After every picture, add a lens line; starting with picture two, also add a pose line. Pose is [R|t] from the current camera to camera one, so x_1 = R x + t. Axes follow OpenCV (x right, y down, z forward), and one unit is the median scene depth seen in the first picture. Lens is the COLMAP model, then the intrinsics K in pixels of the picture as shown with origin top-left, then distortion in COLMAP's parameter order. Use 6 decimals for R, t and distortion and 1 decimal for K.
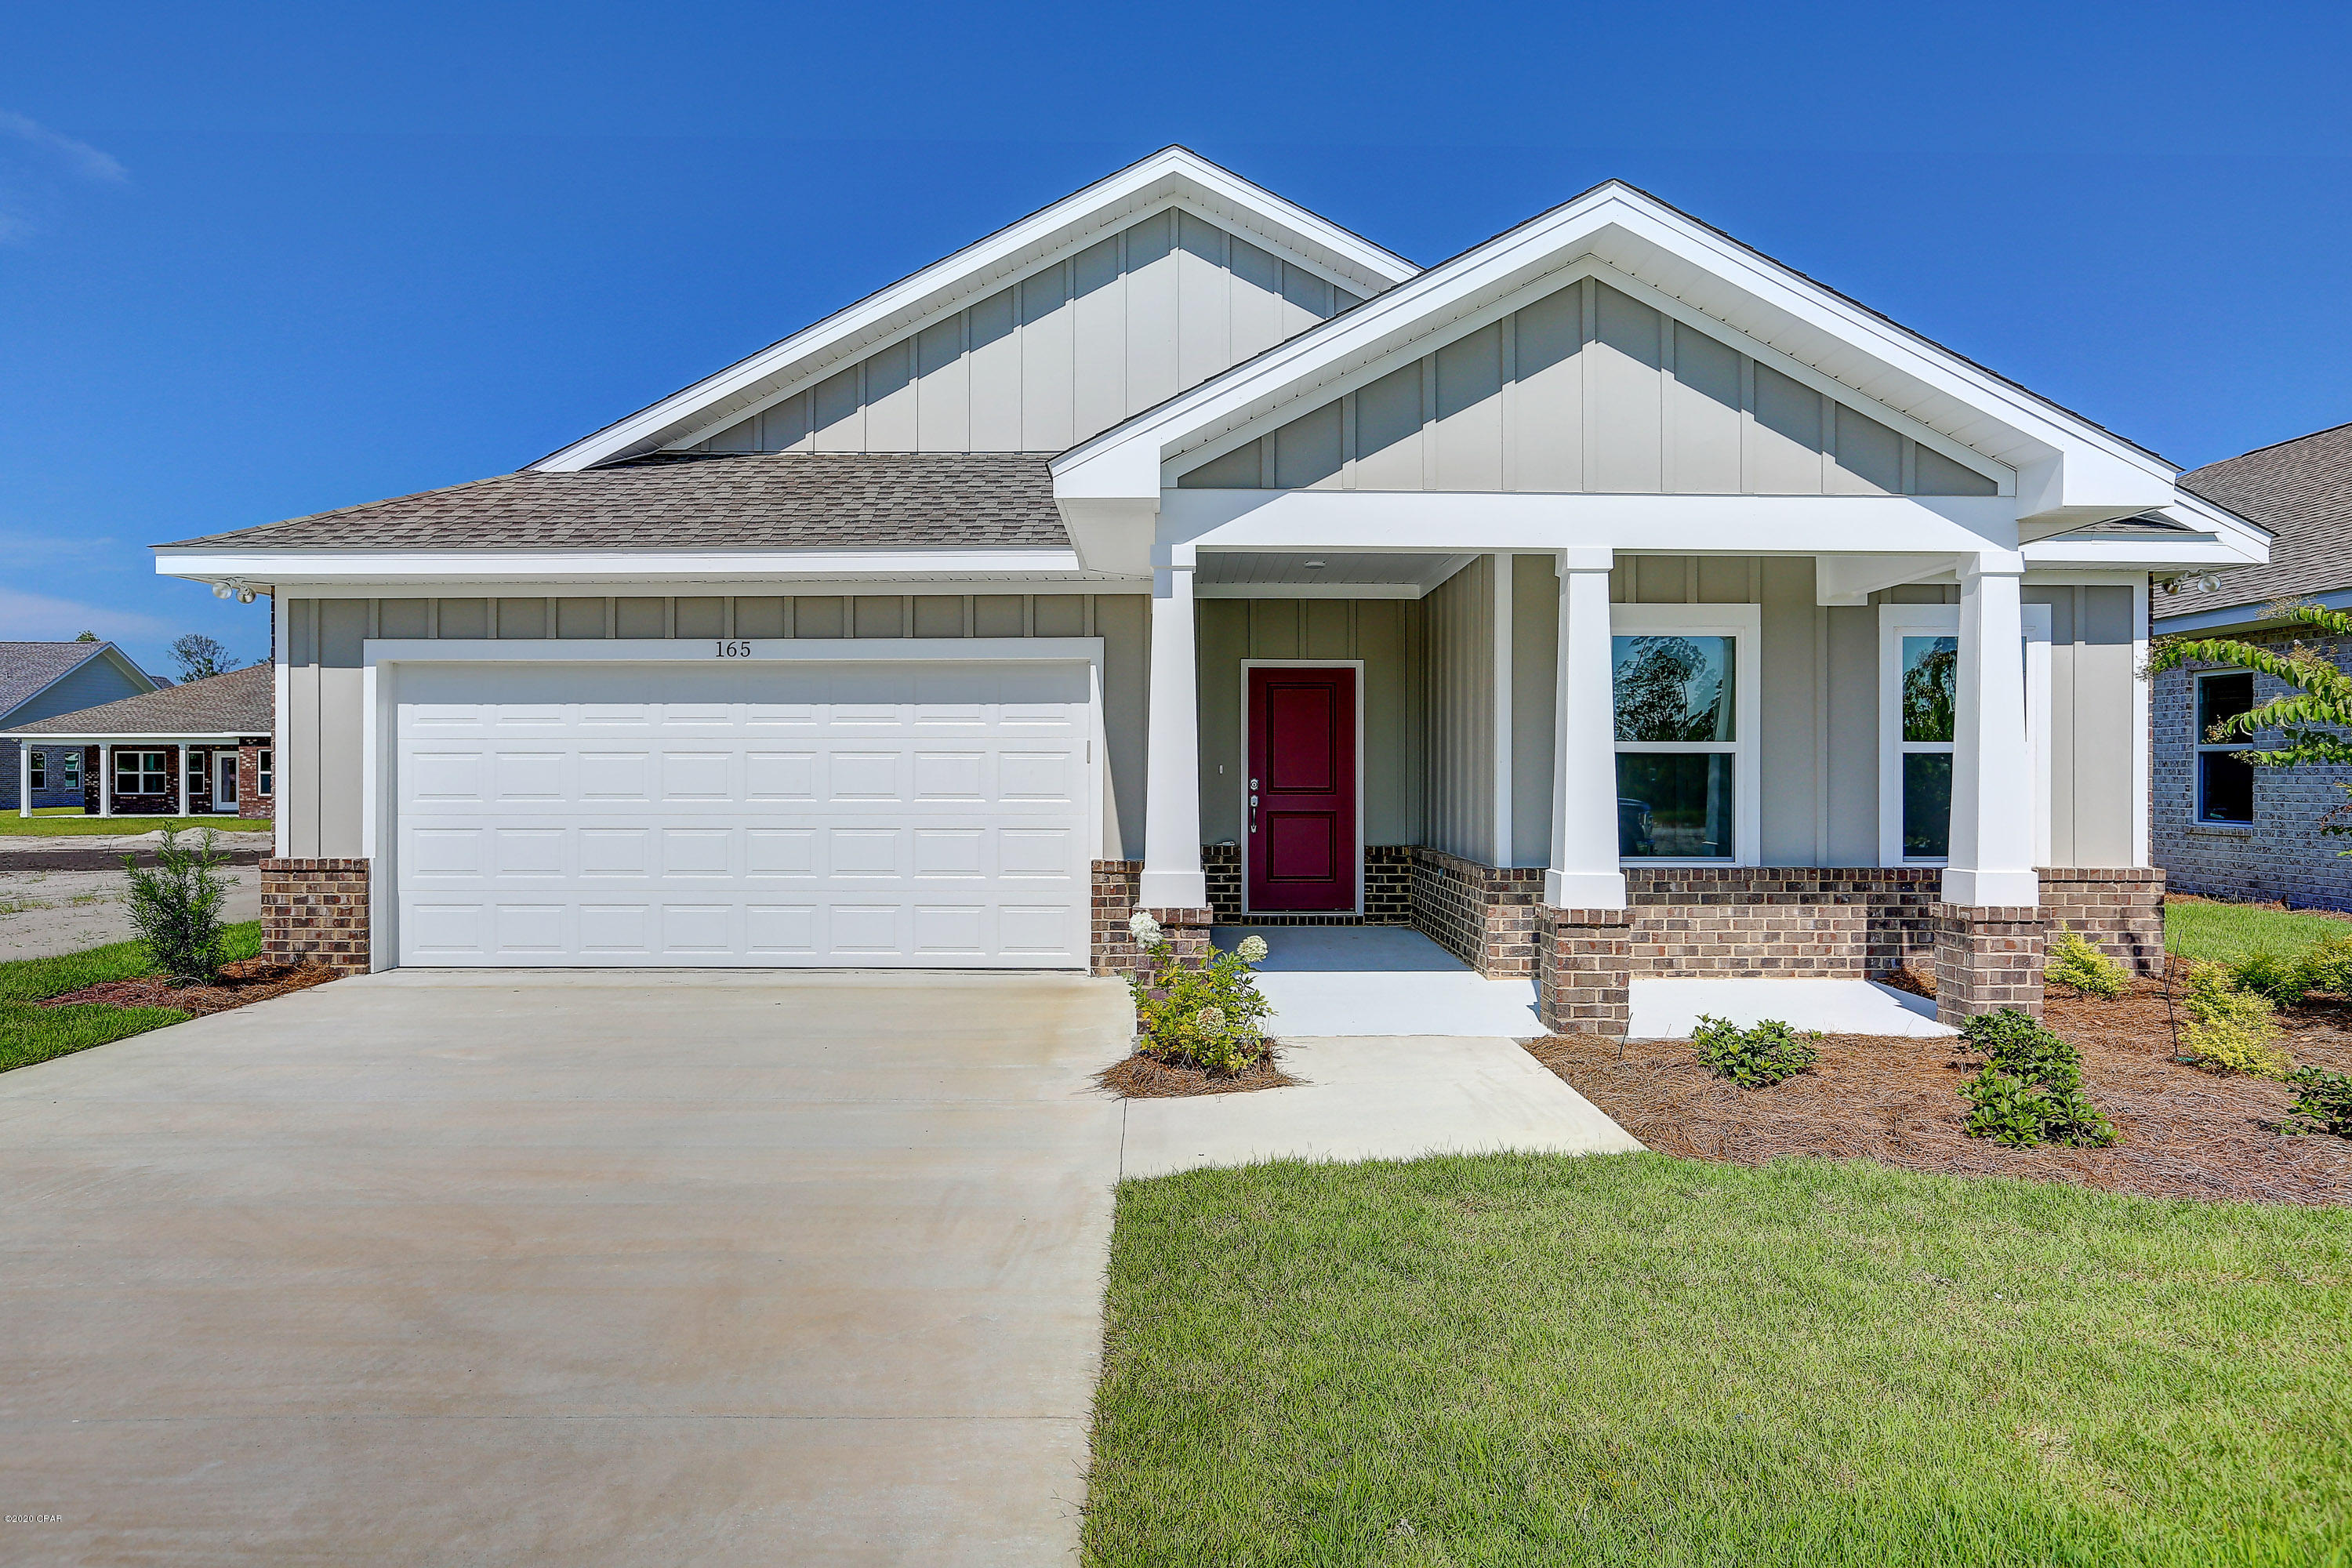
lens RADIAL K [[1516.1, 0, 1178.7], [0, 1516.1, 789.9], [0, 0, 1]] dist [-0.003299, 0.027126]
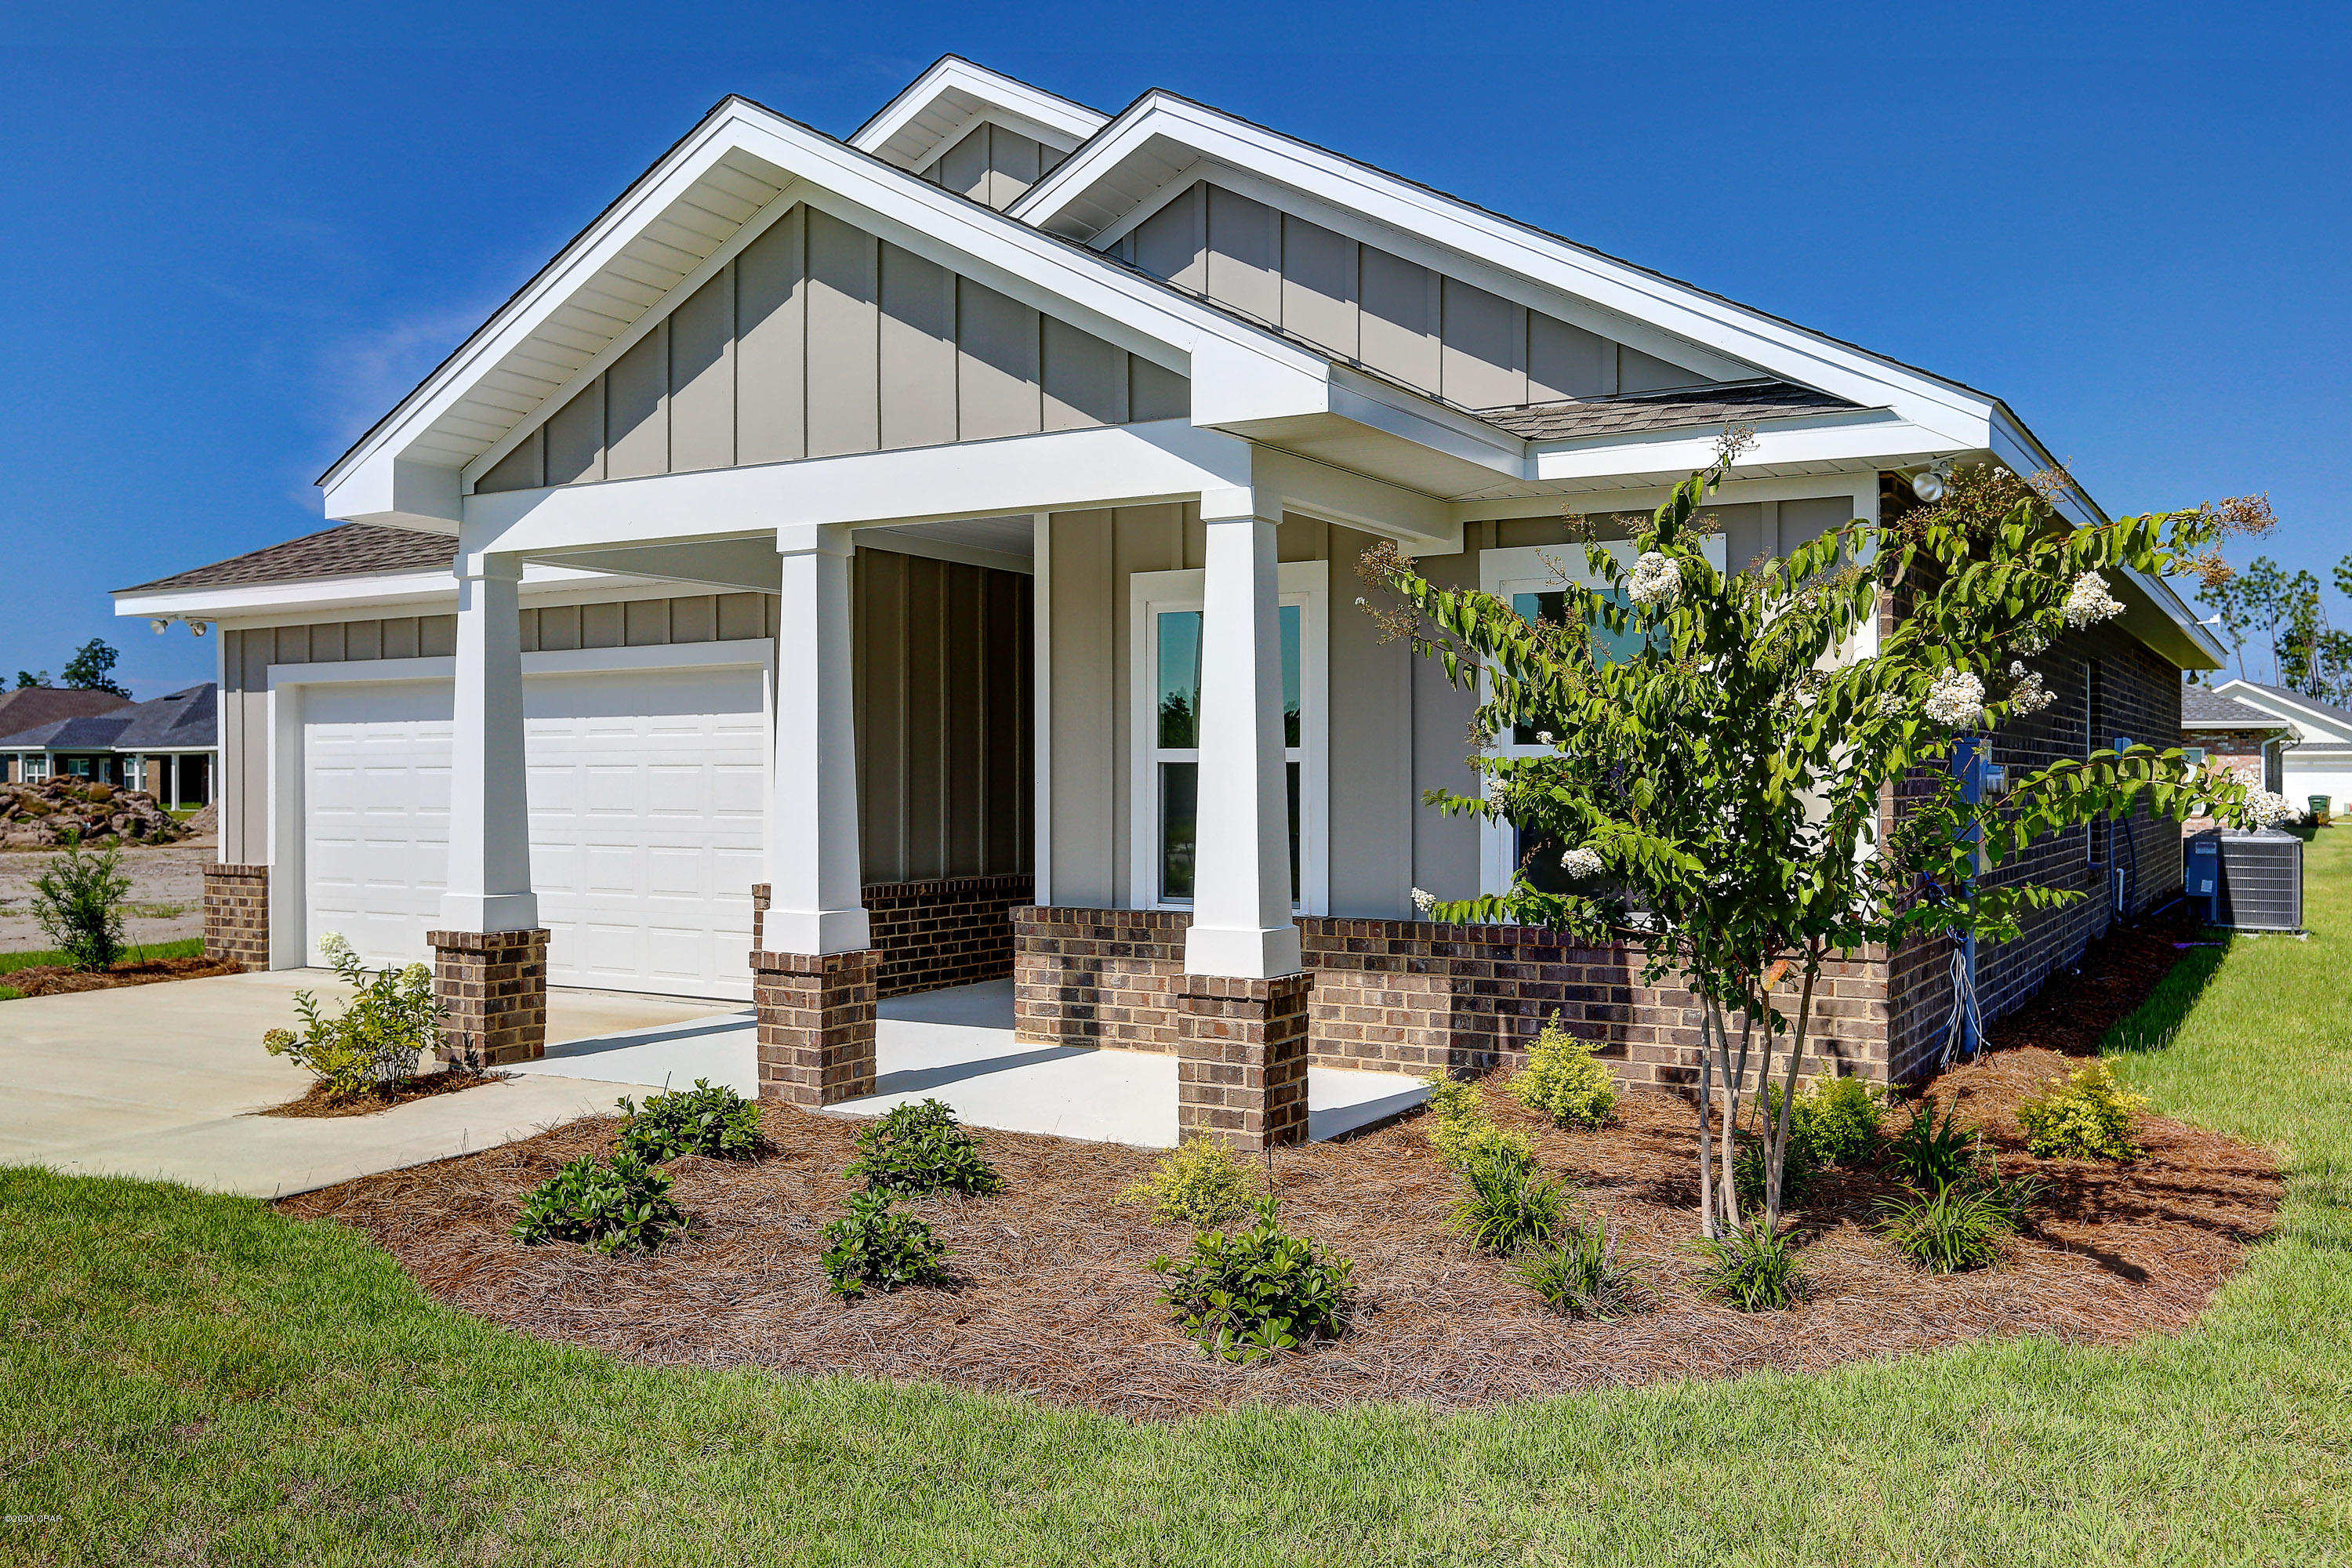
lens RADIAL K [[1969.6, 0, 1163.7], [0, 1969.6, 779.8], [0, 0, 1]] dist [-0.009742, 0.073878]
pose [[0.845605, -0.002126, -0.533806, 0.795144], [-0.002004, 0.999972, -0.007156, -0.008208], [0.533806, 0.007121, 0.845577, 0.143302]]
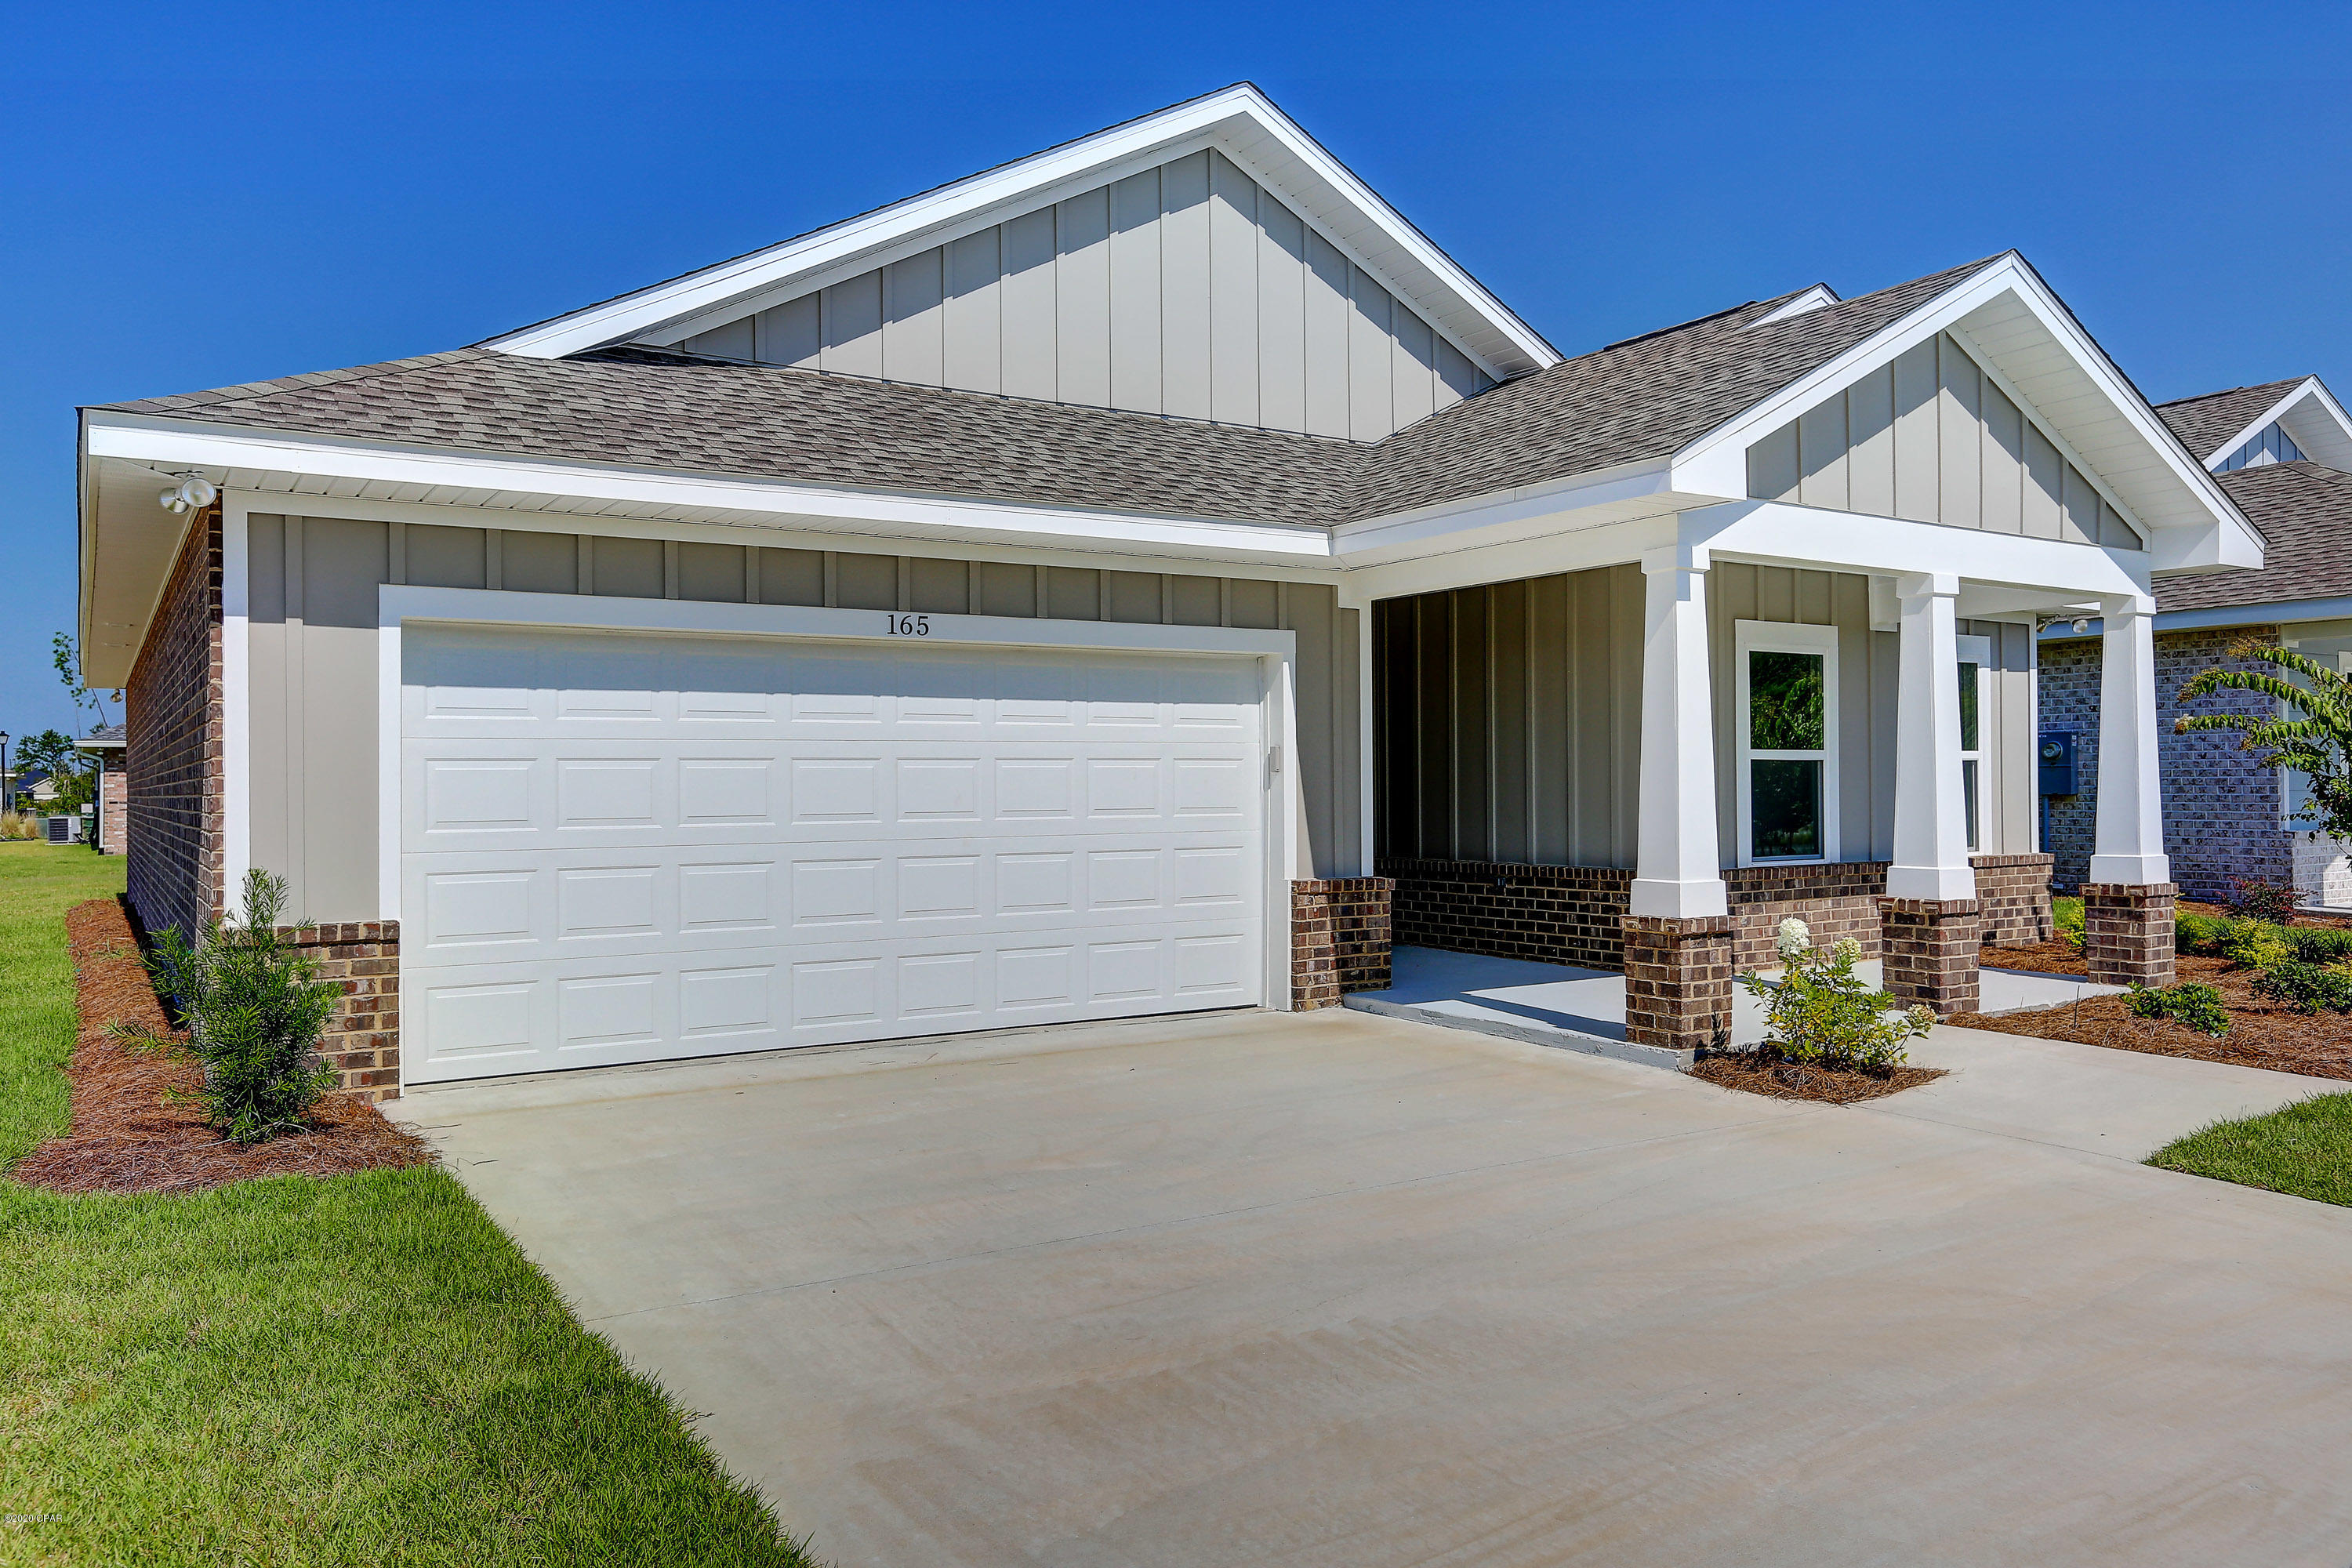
lens RADIAL K [[1724.2, 0, 1184.4], [0, 1724.2, 781.7], [0, 0, 1]] dist [0.028651, 0.002335]
pose [[0.831824, -0.006031, 0.555007, -0.691889], [0.013829, 0.999856, -0.009862, -0.002575], [-0.554868, 0.015878, 0.831787, 0.199643]]
